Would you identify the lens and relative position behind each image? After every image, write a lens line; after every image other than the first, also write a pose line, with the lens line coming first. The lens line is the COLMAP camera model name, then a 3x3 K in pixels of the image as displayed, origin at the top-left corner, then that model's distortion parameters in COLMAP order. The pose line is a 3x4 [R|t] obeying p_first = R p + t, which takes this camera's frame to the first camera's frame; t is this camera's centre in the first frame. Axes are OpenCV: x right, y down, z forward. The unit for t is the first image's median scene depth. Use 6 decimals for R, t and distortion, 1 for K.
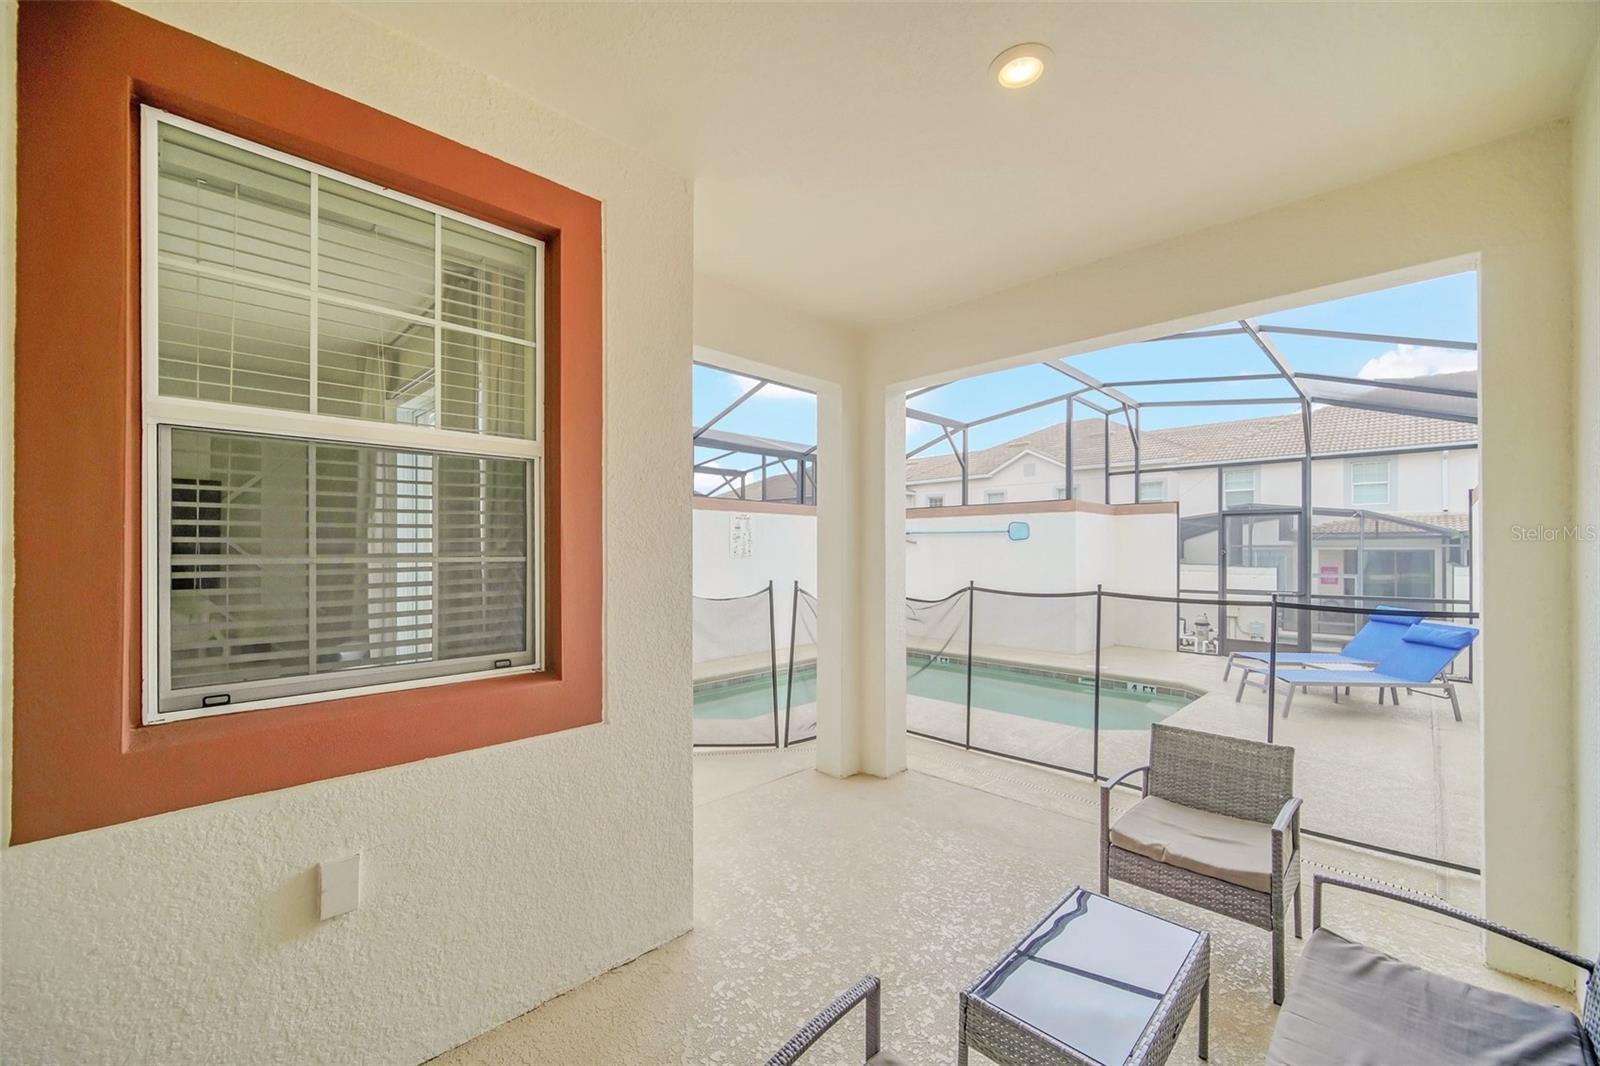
lens RADIAL K [[640.8, 0, 801.0], [0, 640.8, 550.1], [0, 0, 1]] dist [-0.000388, -0.000108]
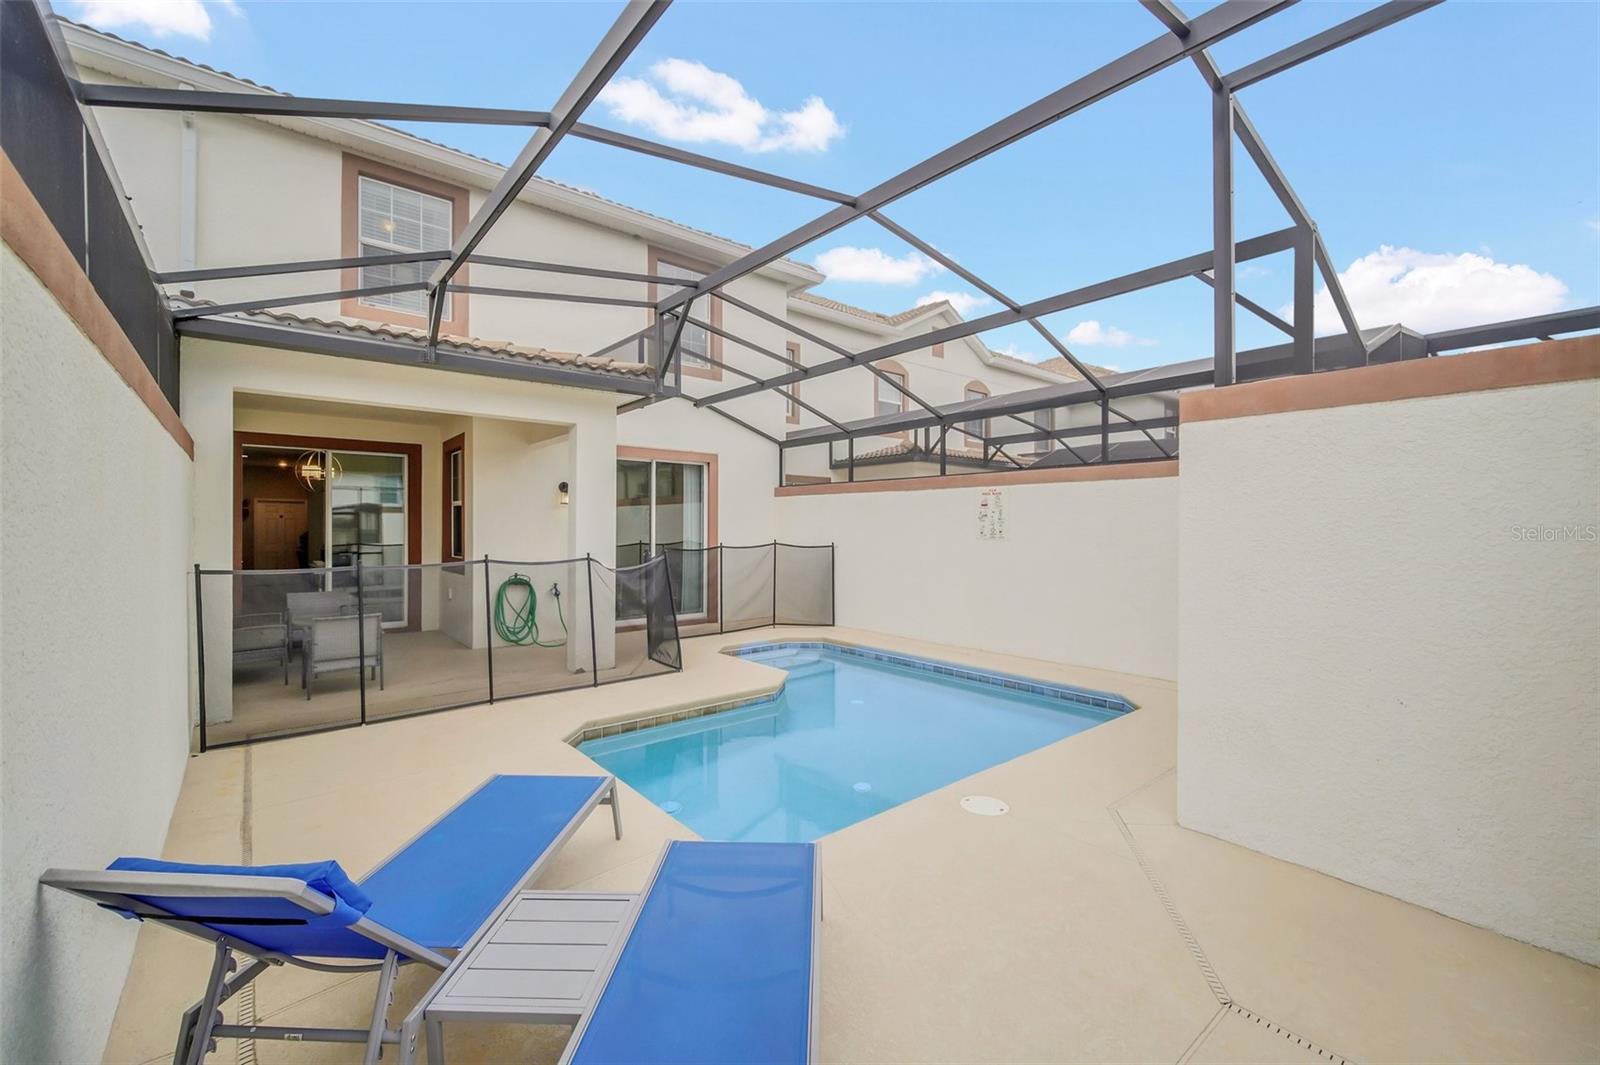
lens RADIAL K [[647.5, 0, 800.0], [0, 647.5, 532.5], [0, 0, 1]] dist [0.000409, 0.000132]
pose [[-0.098314, 0.022292, -0.994906, 3.159581], [-0.000424, 0.999748, 0.022443, -0.065579], [0.995155, 0.002628, -0.098280, 3.259094]]
